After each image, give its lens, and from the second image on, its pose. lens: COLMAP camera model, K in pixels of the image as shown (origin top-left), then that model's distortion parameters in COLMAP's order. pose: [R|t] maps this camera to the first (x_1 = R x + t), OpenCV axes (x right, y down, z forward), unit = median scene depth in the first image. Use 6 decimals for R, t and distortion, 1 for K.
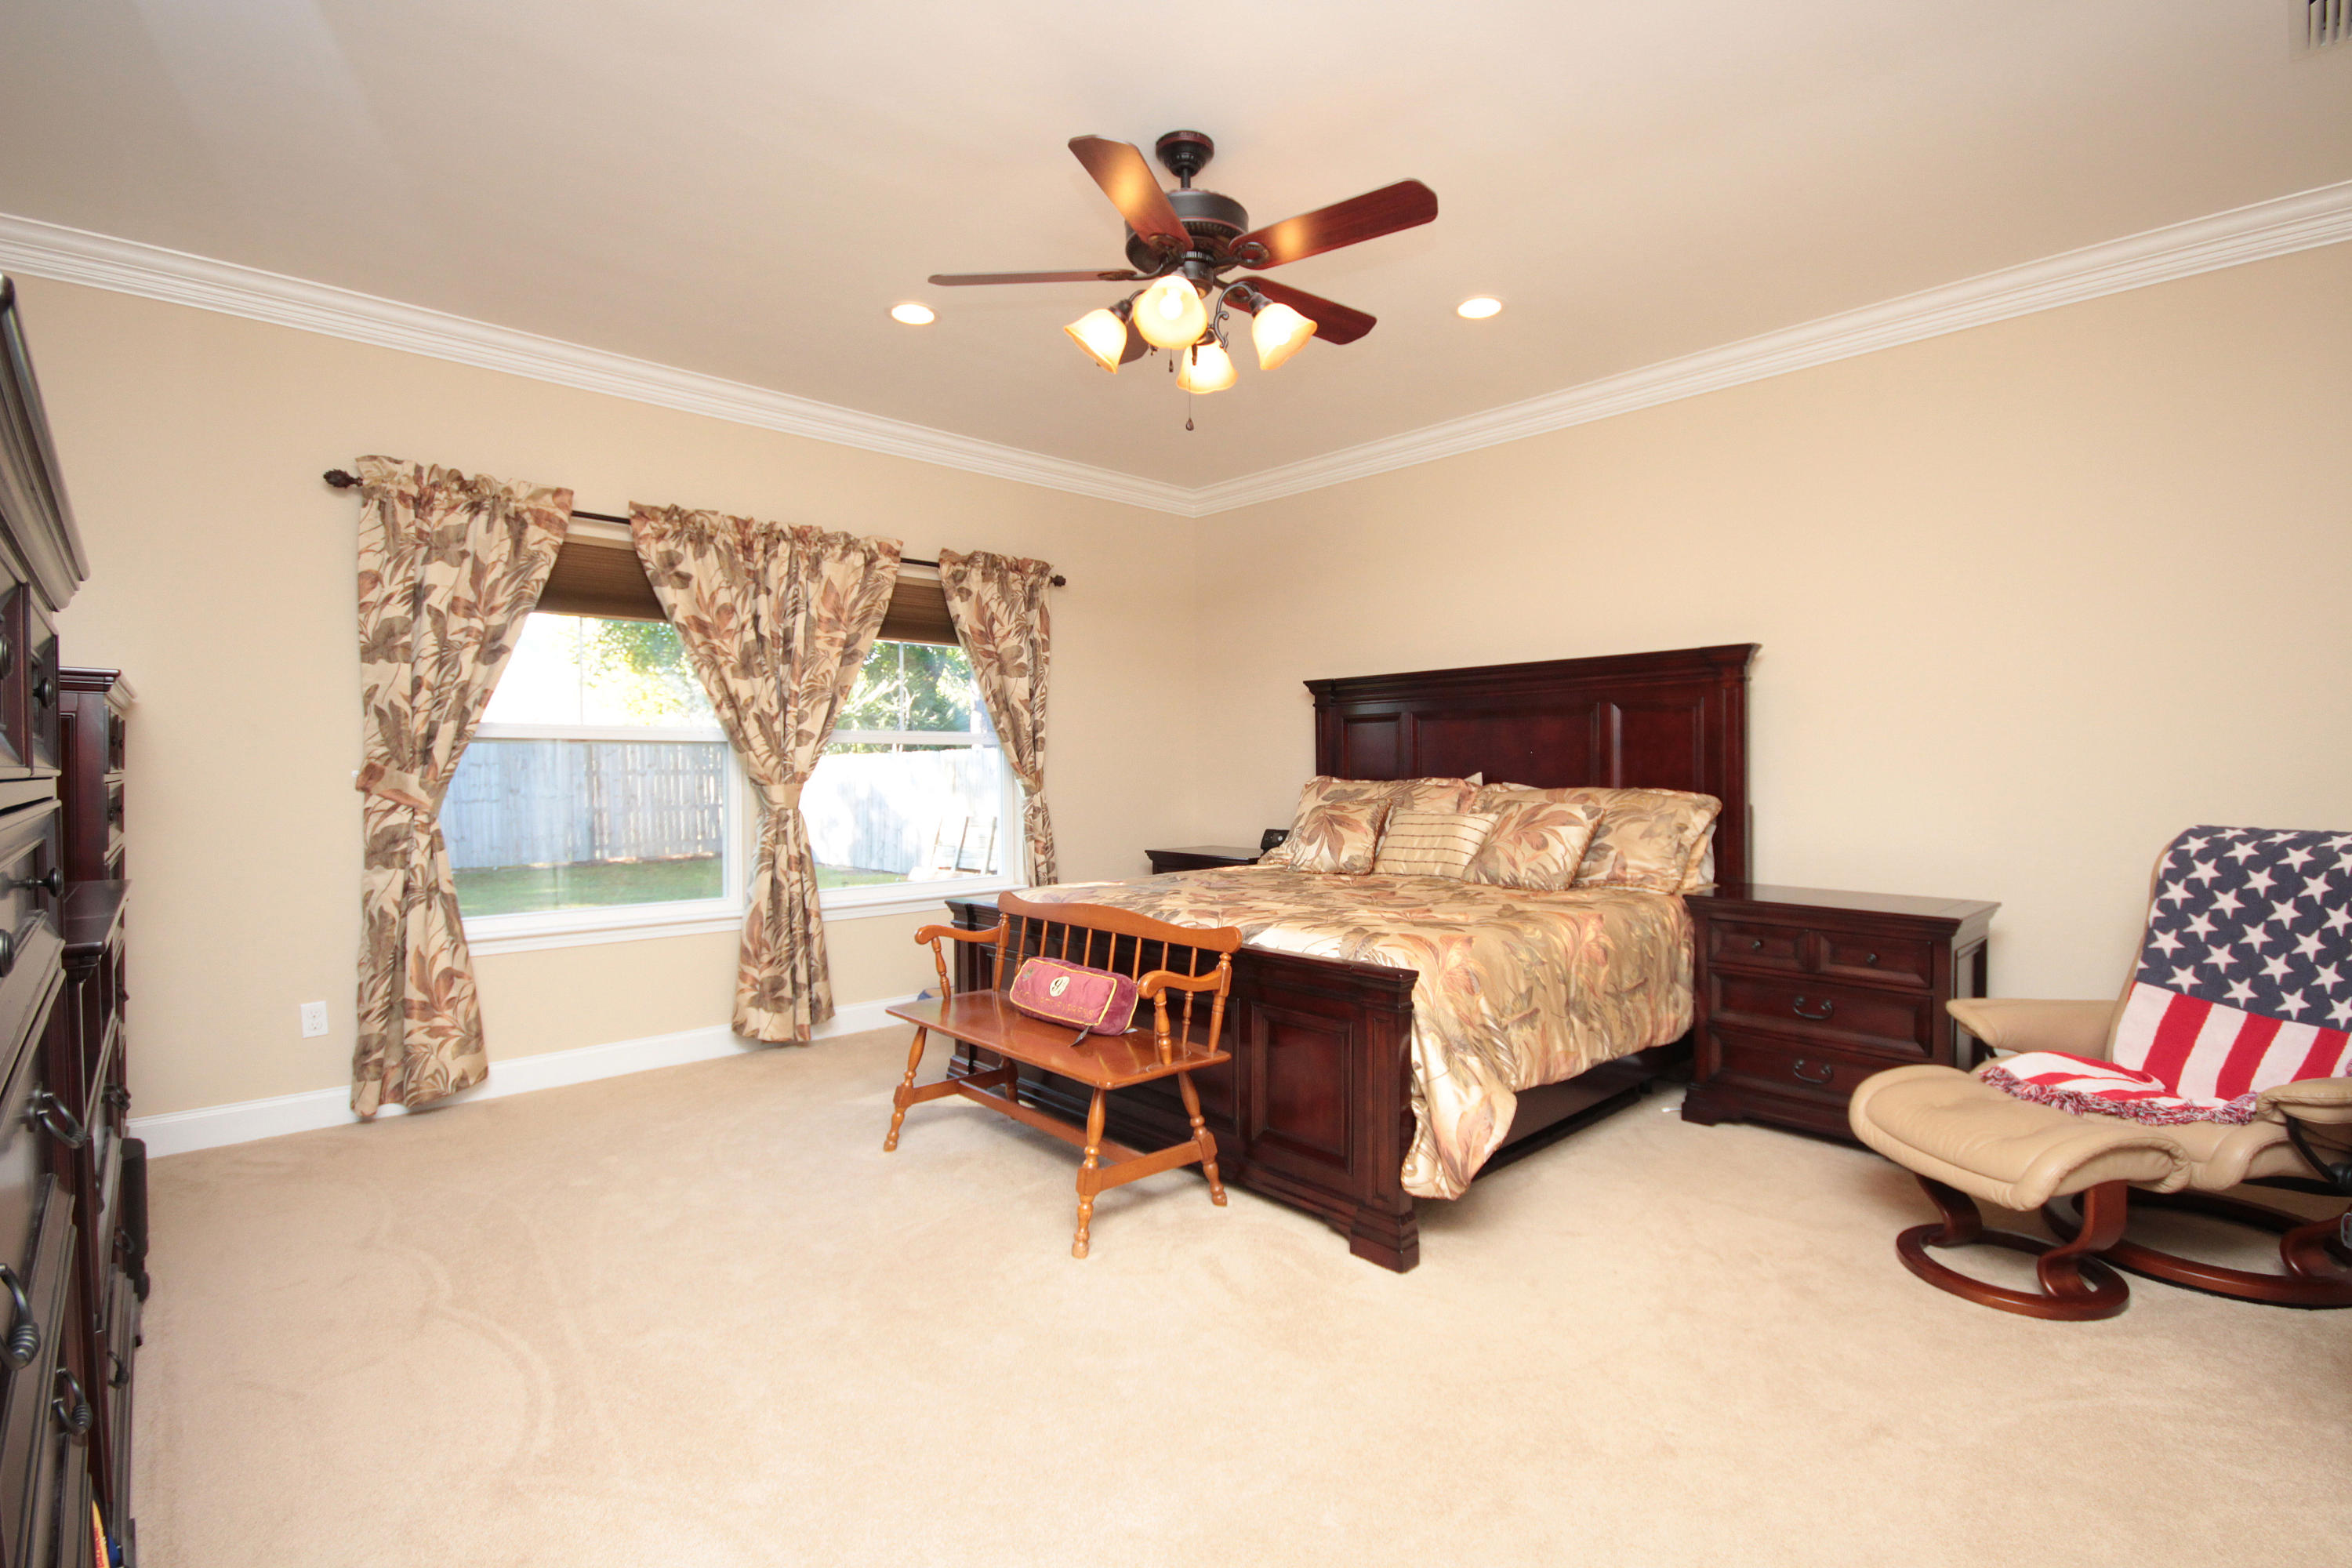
lens RADIAL K [[1096.7, 0, 1190.9], [0, 1096.7, 788.5], [0, 0, 1]] dist [0.003325, -0.001246]
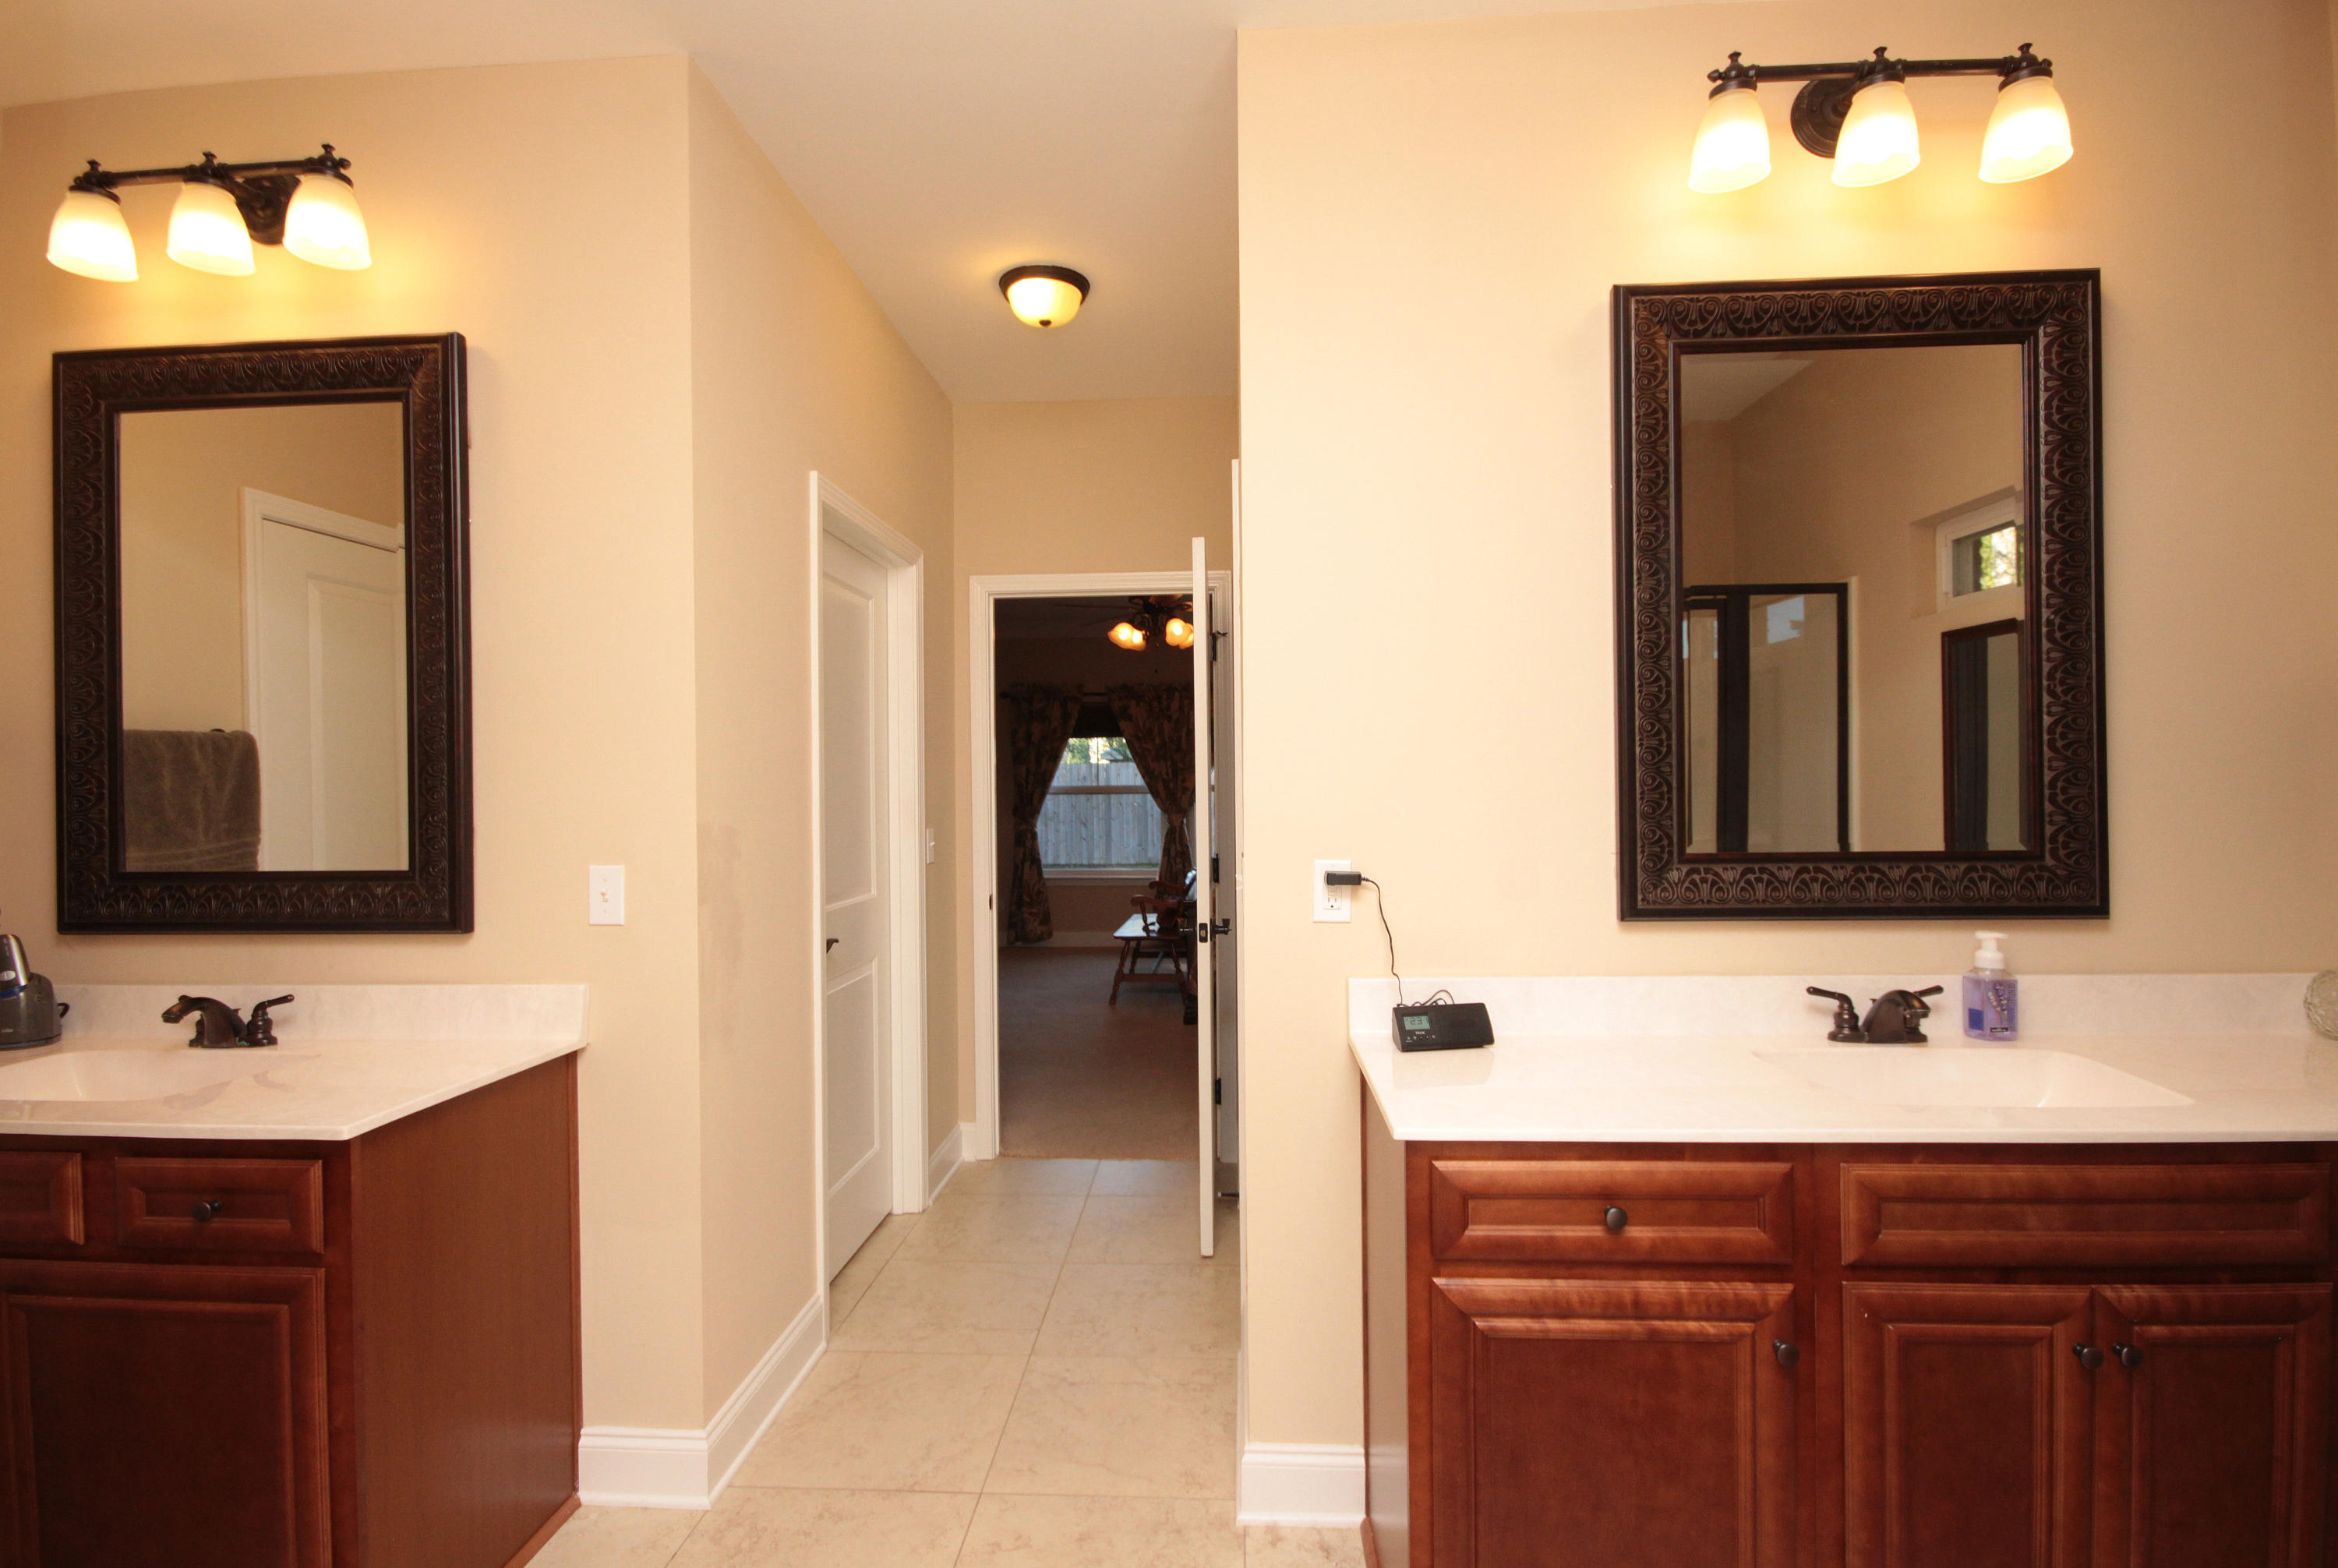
lens RADIAL K [[1090.2, 0, 1160.3], [0, 1090.2, 785.9], [0, 0, 1]] dist [0.003325, -0.001246]
pose [[0.685091, -0.007572, -0.728418, 1.058855], [-0.002684, 0.999913, -0.012918, -0.028669], [0.728452, 0.010805, 0.685011, -0.383498]]
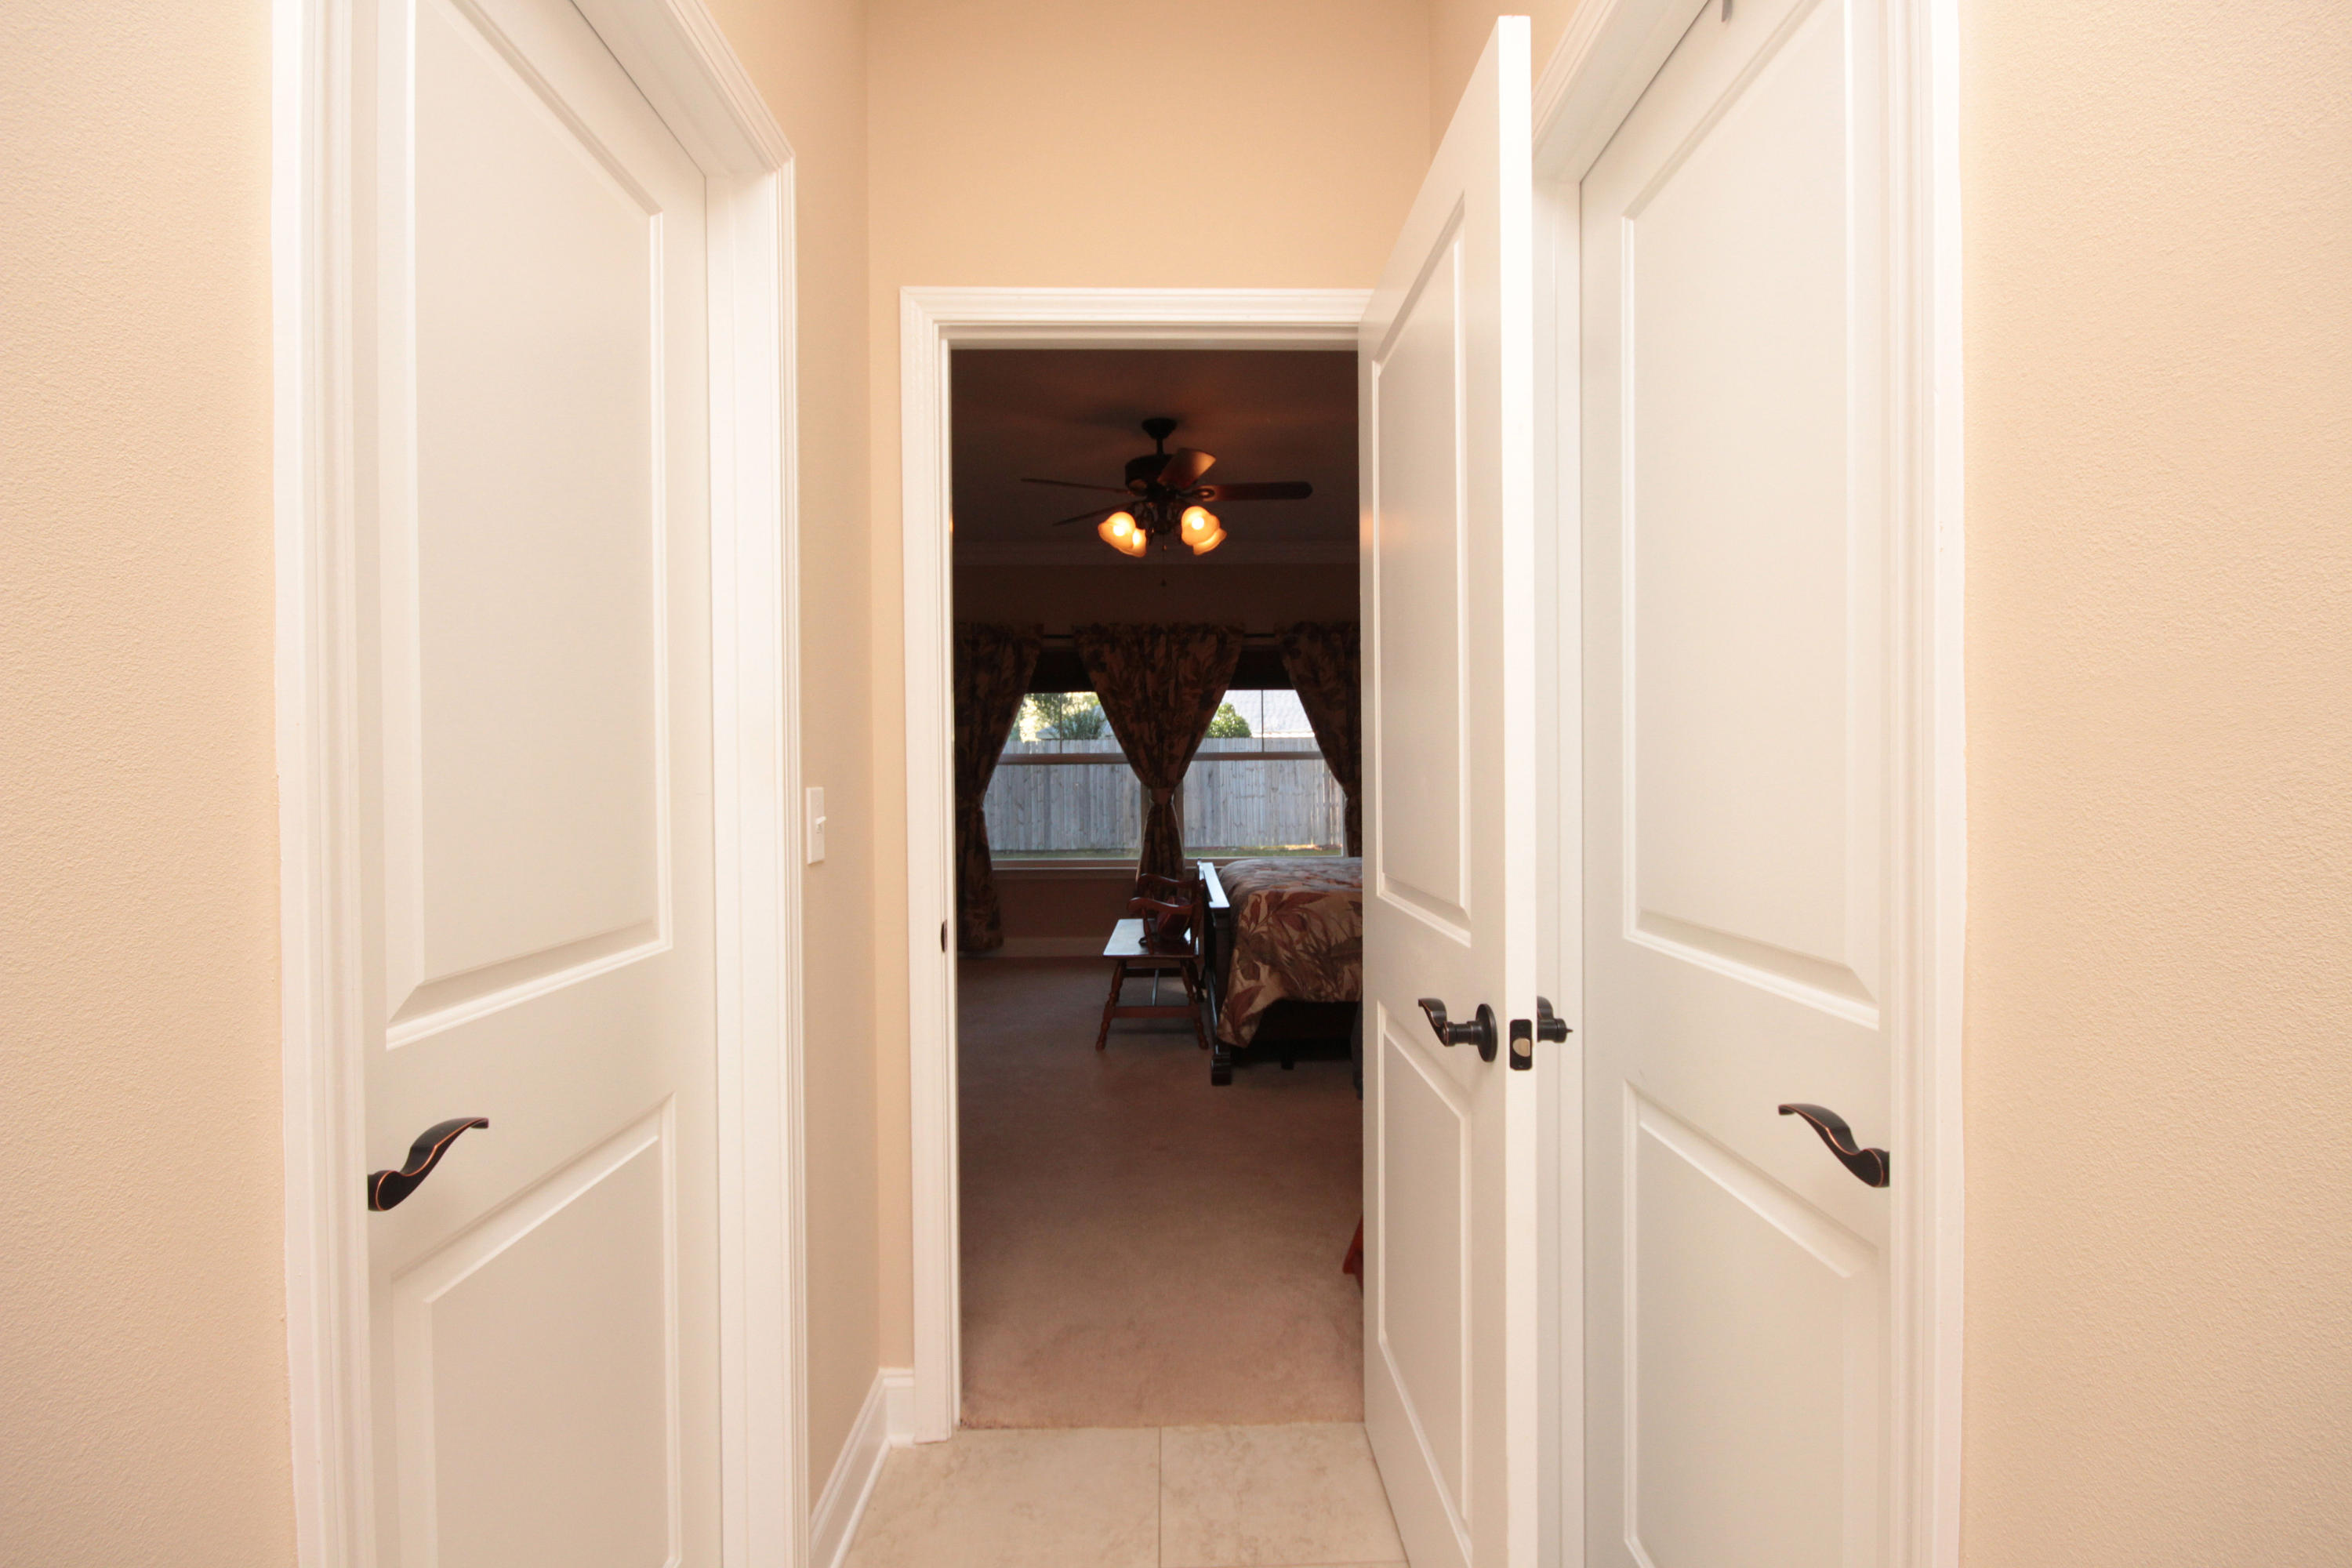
lens RADIAL K [[1096.7, 0, 1182.6], [0, 1096.7, 786.0], [0, 0, 1]] dist [0.003325, -0.001246]
pose [[0.744259, 0.005222, -0.667870, 0.710314], [-0.005591, 0.999983, 0.001588, -0.009994], [0.667867, 0.002553, 0.744276, -0.158254]]
